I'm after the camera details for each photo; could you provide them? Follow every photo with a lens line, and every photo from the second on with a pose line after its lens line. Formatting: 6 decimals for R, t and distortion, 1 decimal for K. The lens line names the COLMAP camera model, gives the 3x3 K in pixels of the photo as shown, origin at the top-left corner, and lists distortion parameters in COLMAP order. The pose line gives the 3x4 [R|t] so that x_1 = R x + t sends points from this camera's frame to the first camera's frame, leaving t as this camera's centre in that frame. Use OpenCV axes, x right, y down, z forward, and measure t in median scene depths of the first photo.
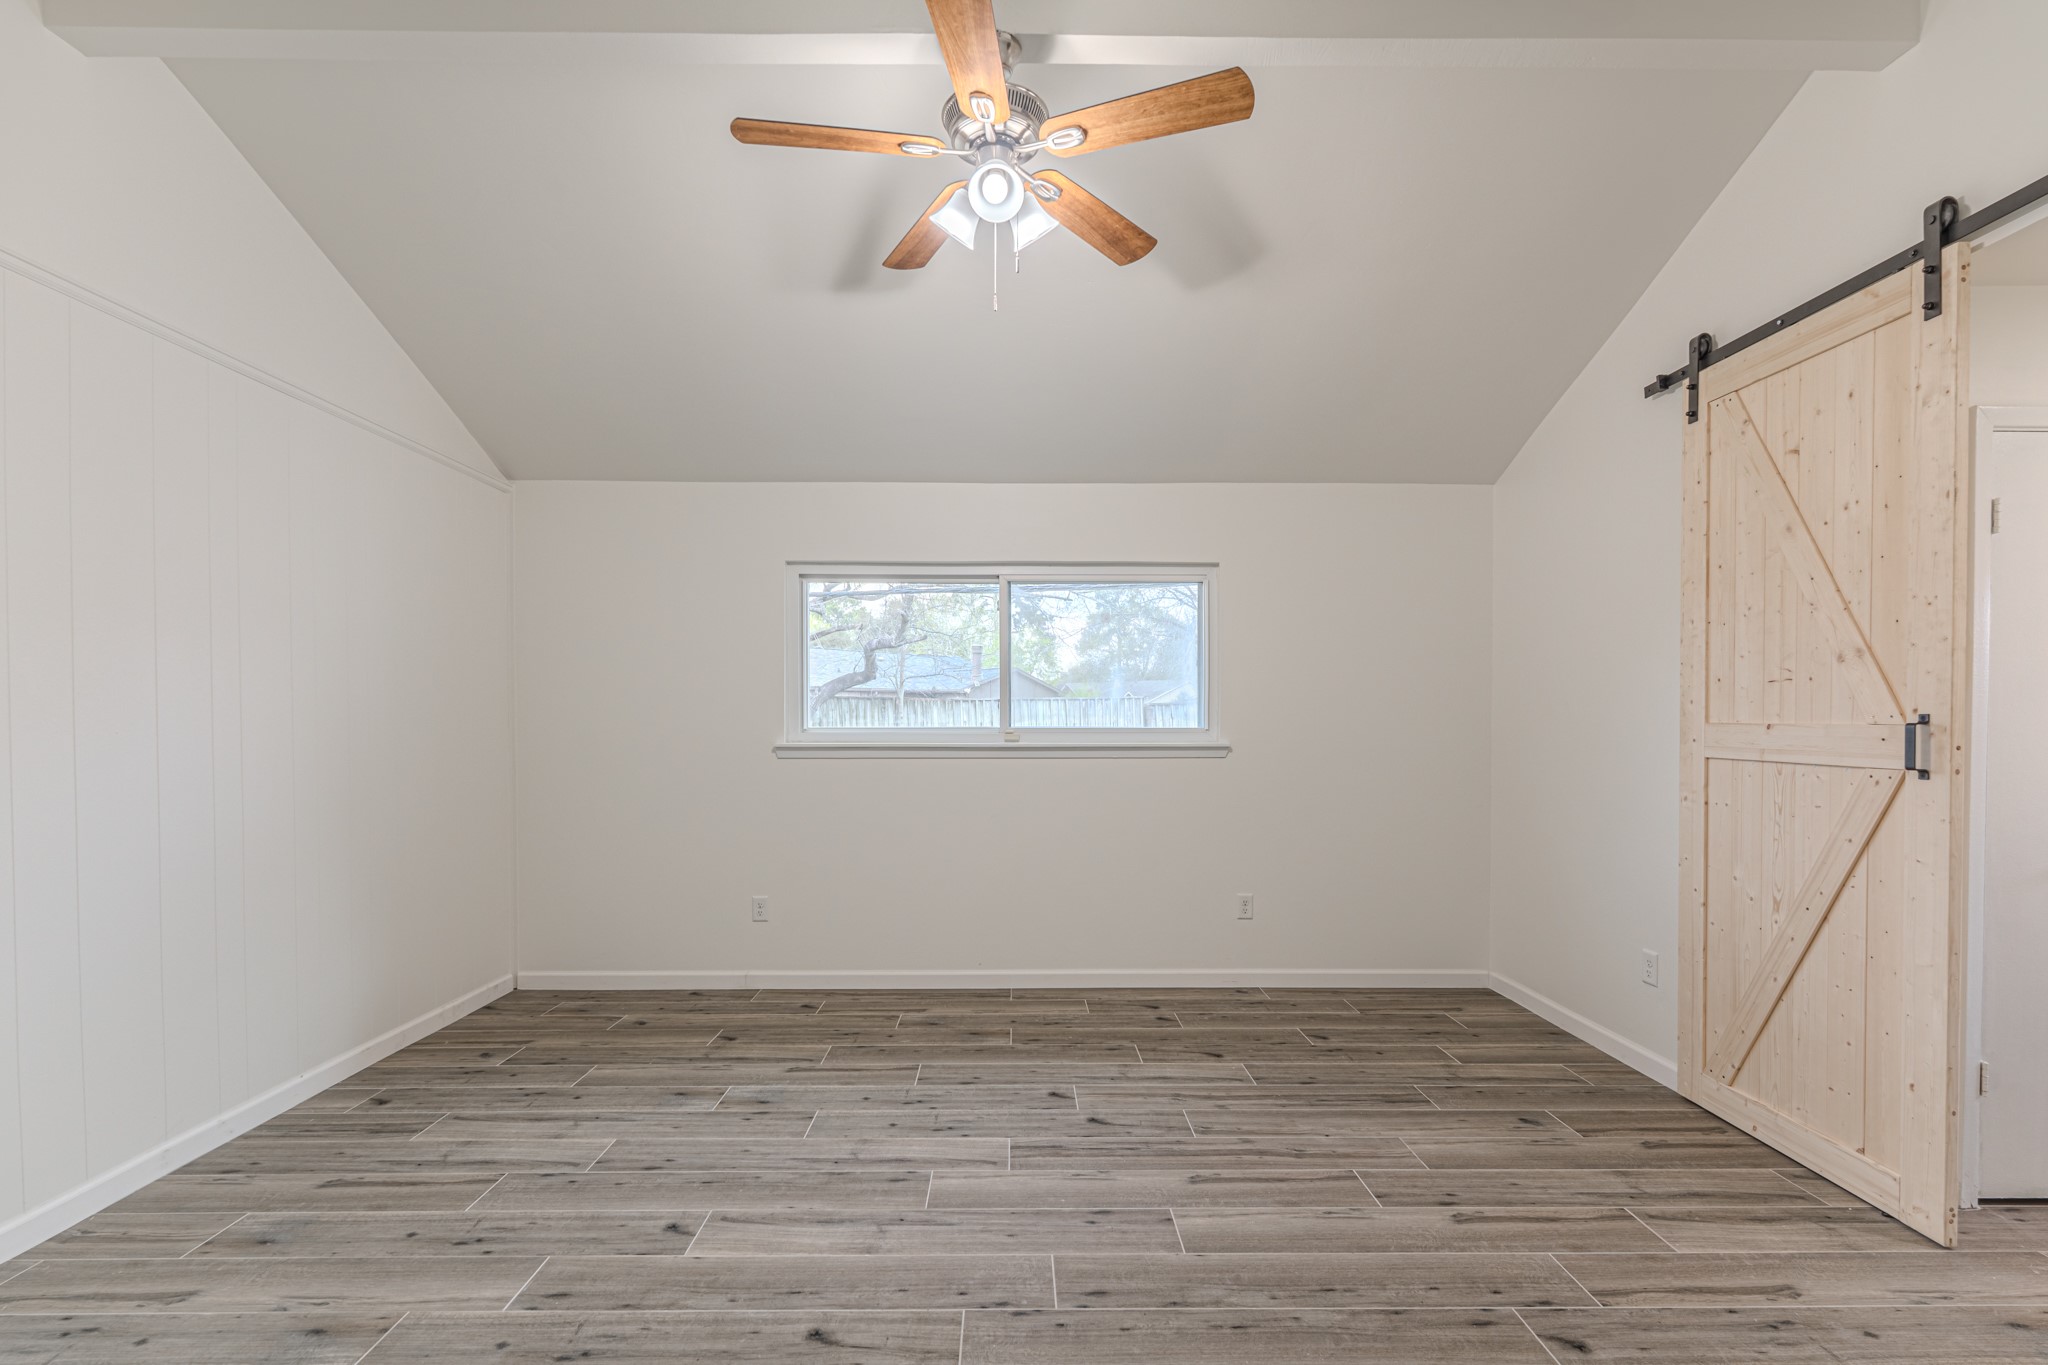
lens RADIAL K [[917.3, 0, 1021.4], [0, 917.3, 737.3], [0, 0, 1]] dist [-0.002476, -0.000346]
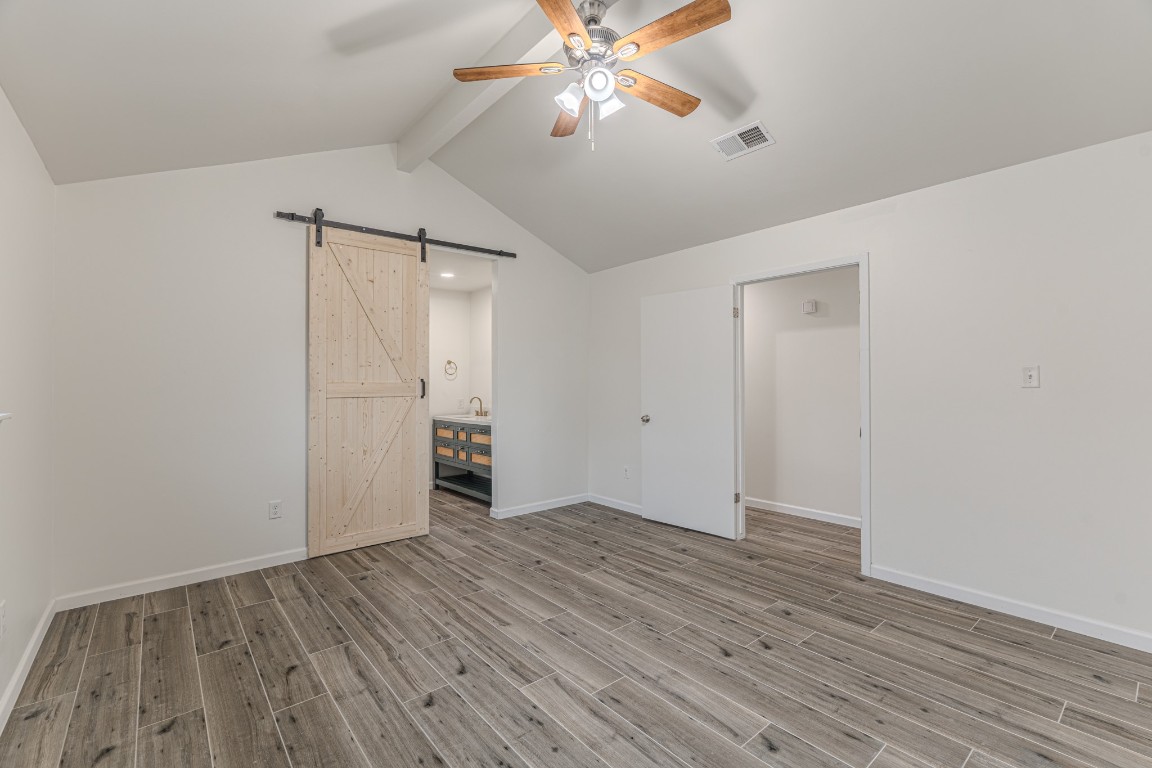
lens RADIAL K [[516.0, 0, 572.0], [0, 516.0, 378.3], [0, 0, 1]] dist [-0.002476, -0.000346]
pose [[-0.632888, 0.006108, 0.774220, -0.692244], [0.021791, 0.999713, 0.009925, -0.029041], [-0.773937, 0.023152, -0.632839, 1.493207]]
